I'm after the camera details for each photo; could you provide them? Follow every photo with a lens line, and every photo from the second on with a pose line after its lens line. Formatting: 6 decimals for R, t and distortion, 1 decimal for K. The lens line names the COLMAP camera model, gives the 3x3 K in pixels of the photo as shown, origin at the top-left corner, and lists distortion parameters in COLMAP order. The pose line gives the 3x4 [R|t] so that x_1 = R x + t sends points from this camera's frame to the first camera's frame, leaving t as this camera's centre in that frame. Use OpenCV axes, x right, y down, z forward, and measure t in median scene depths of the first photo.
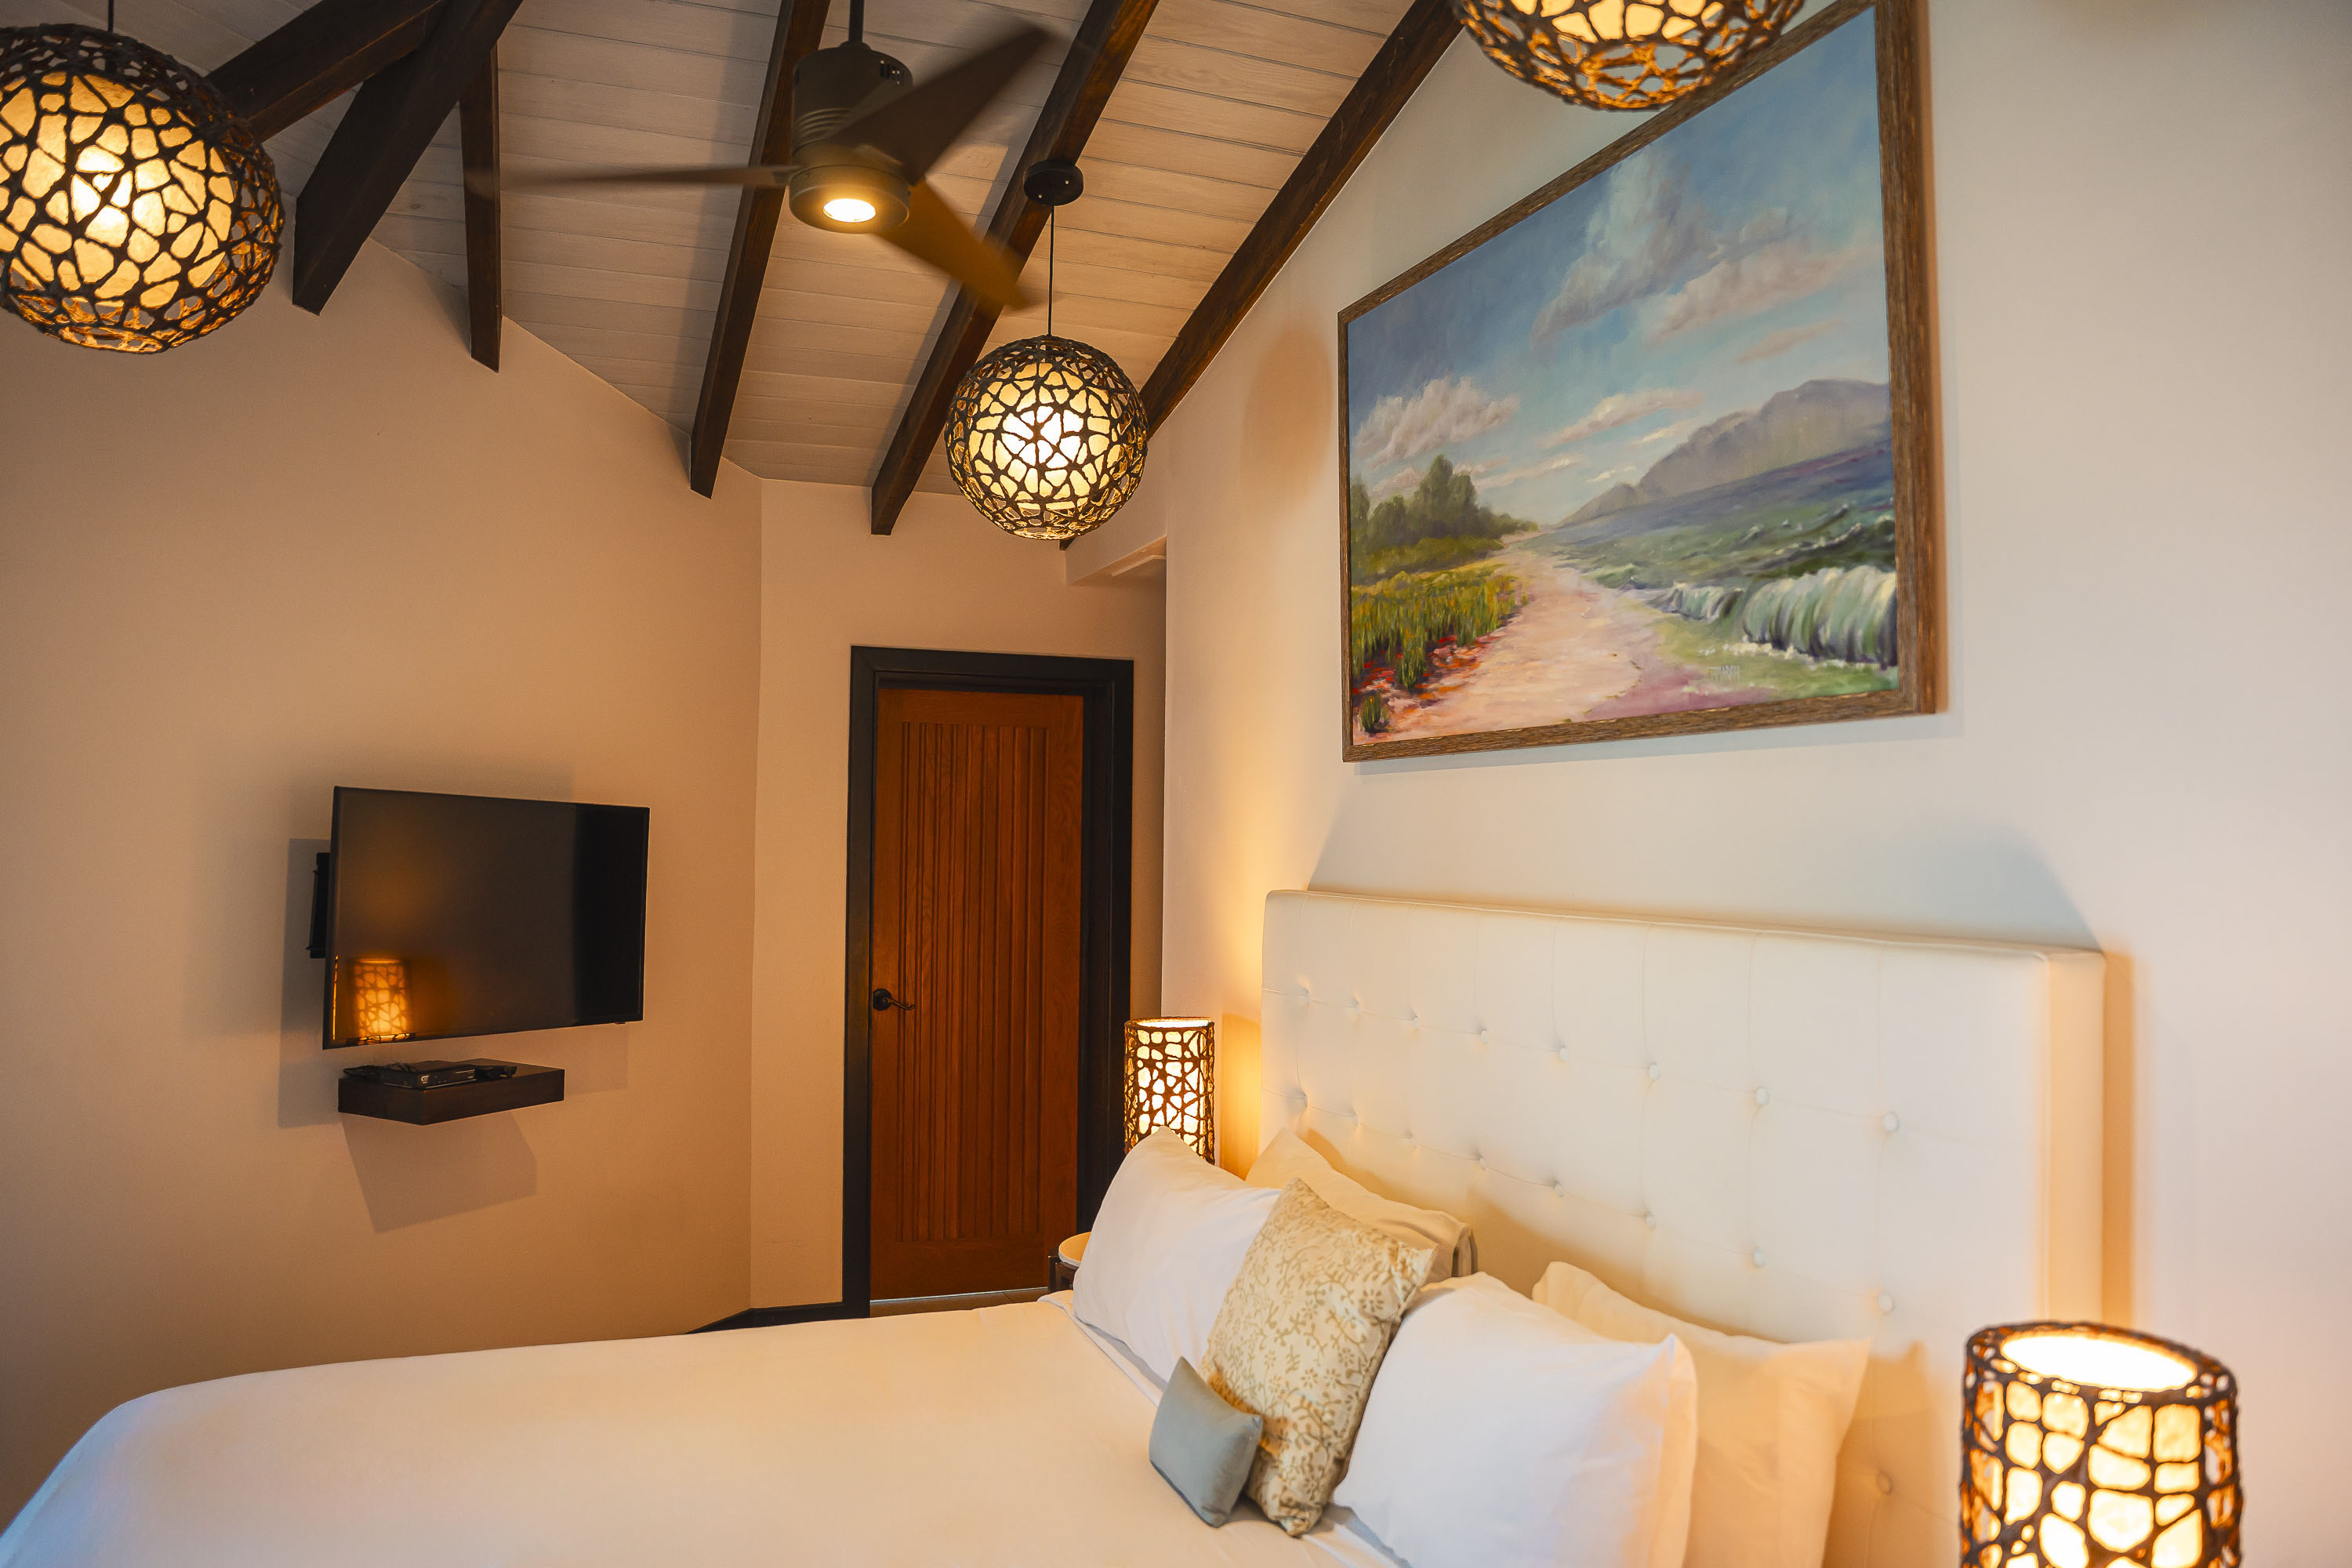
lens RADIAL K [[1624.4, 0, 1176.0], [0, 1624.4, 784.0], [0, 0, 1]] dist [-0.123518, 0.003221]
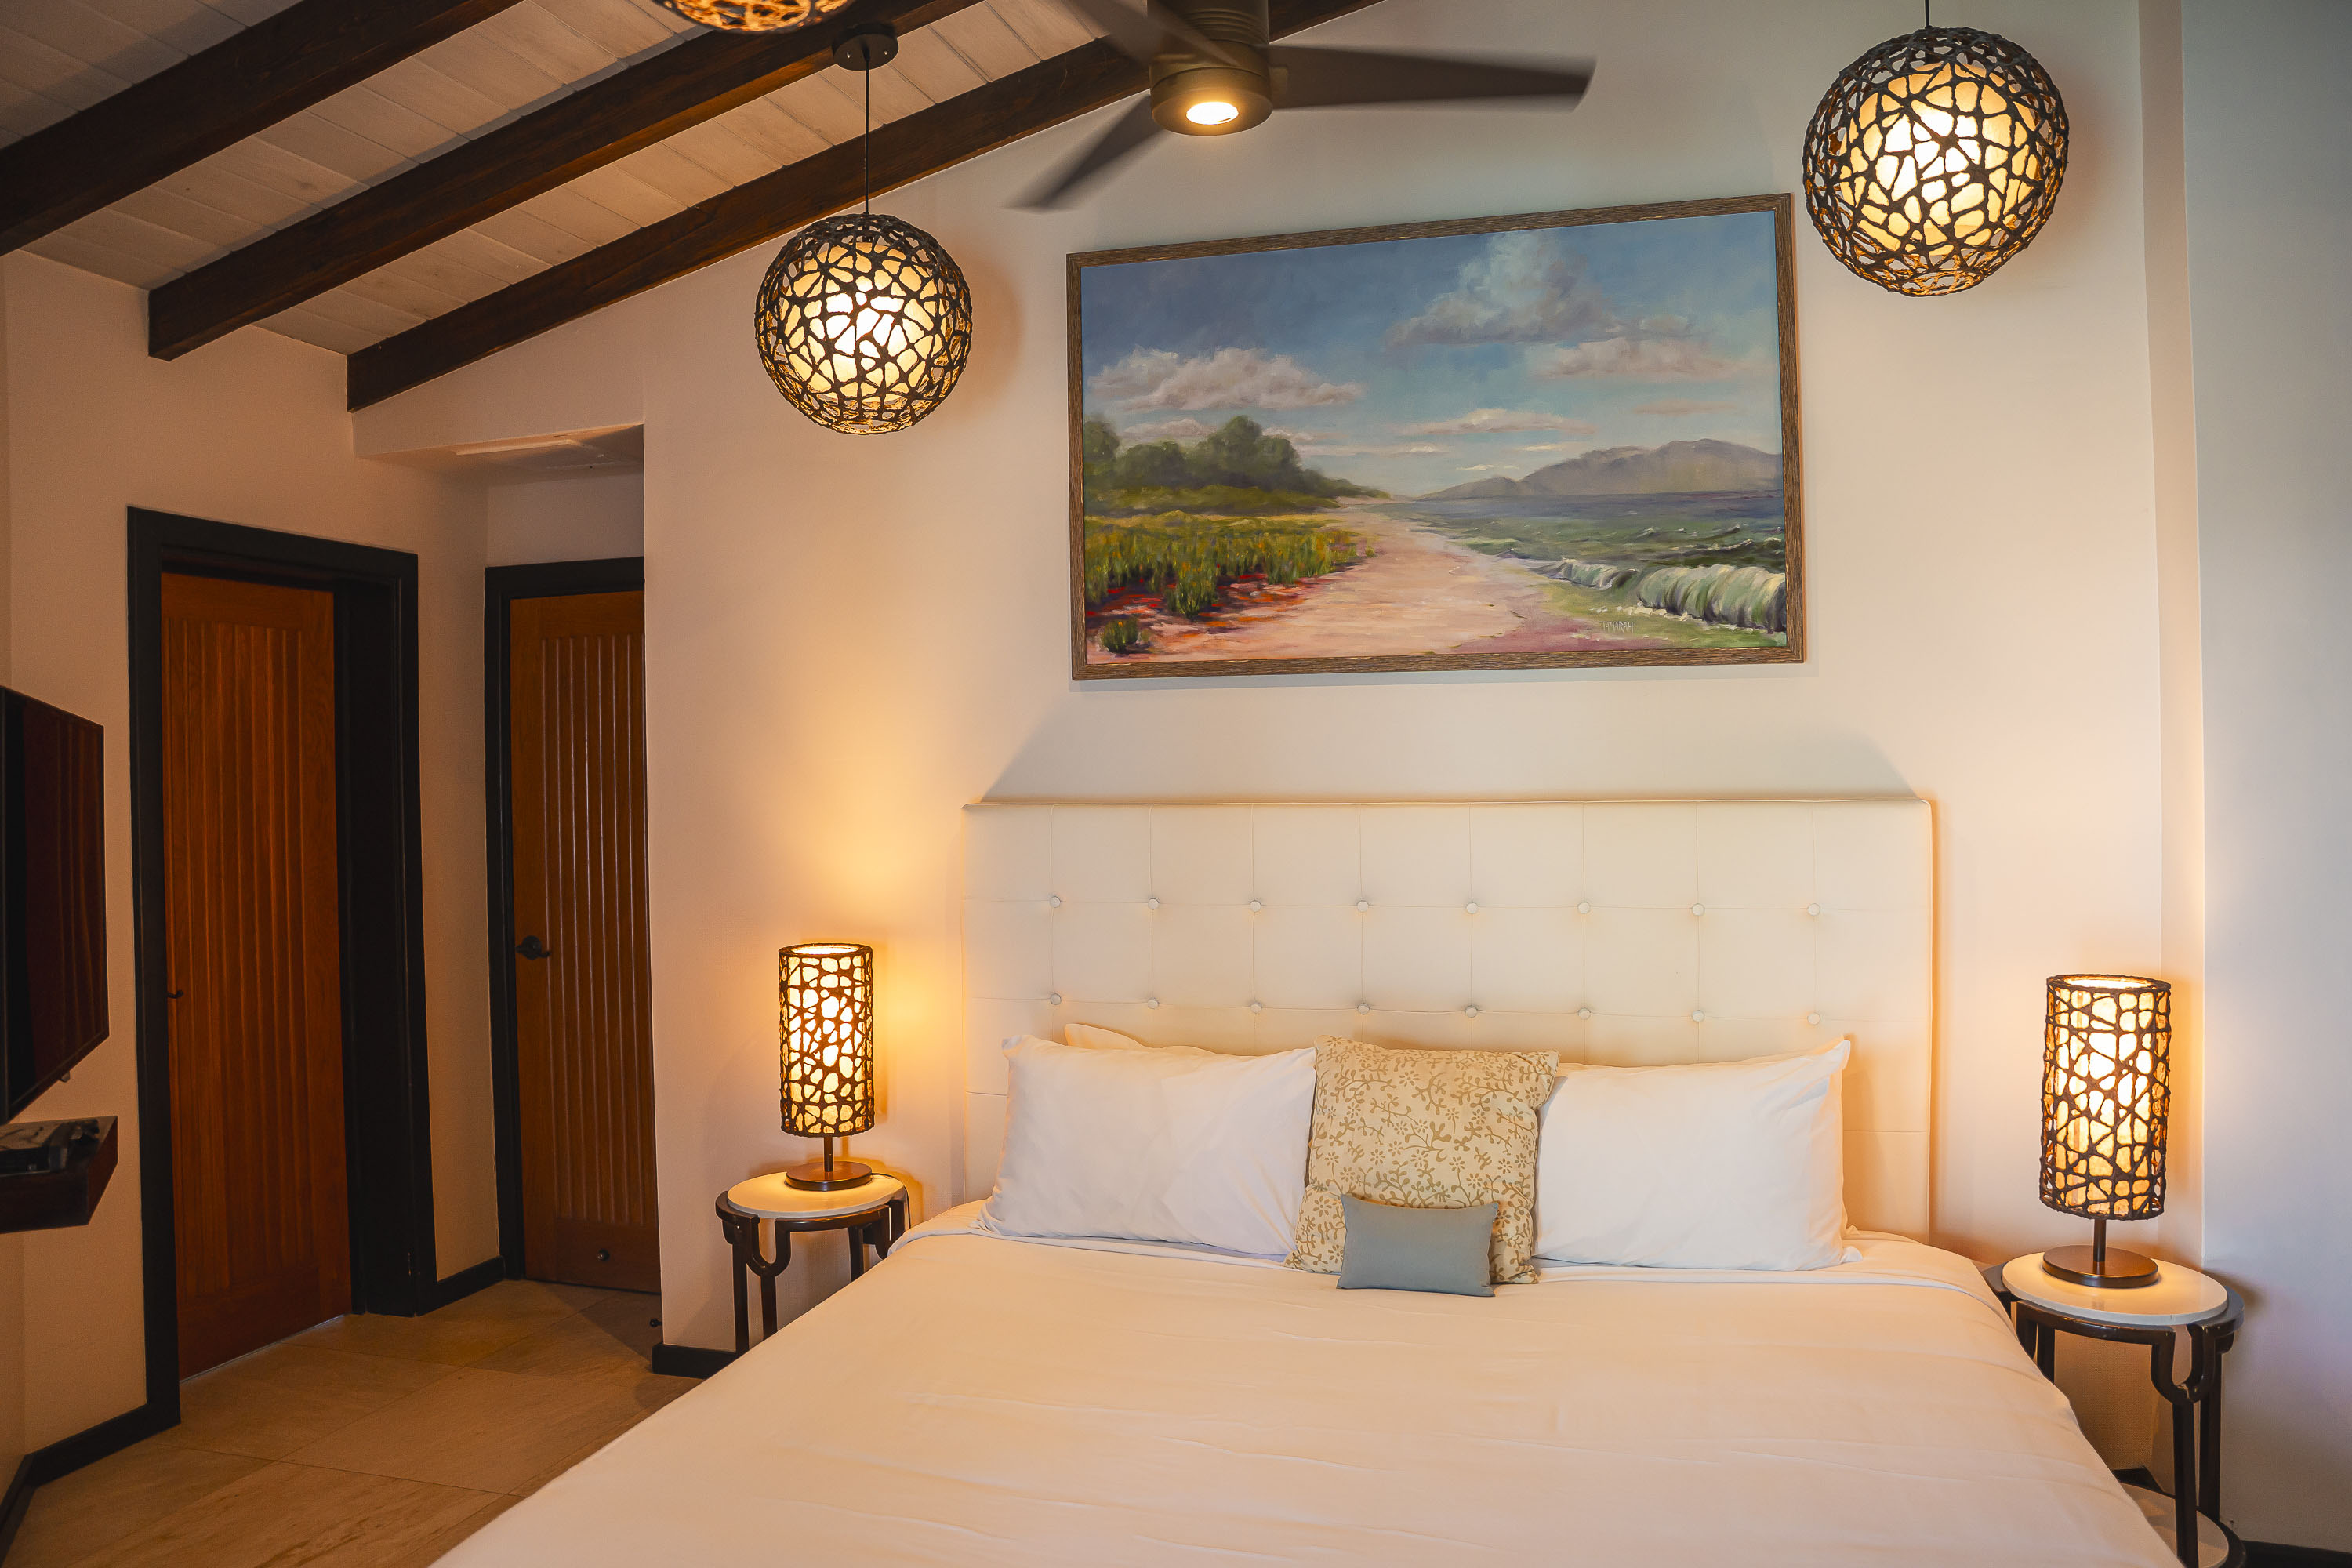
lens RADIAL K [[1689.1, 0, 1219.8], [0, 1689.1, 786.0], [0, 0, 1]] dist [-0.174980, 0.152839]
pose [[0.605582, -0.023922, 0.795423, -0.867713], [-0.009242, 0.999269, 0.037089, 0.017306], [-0.795729, -0.029812, 0.604918, 0.302593]]
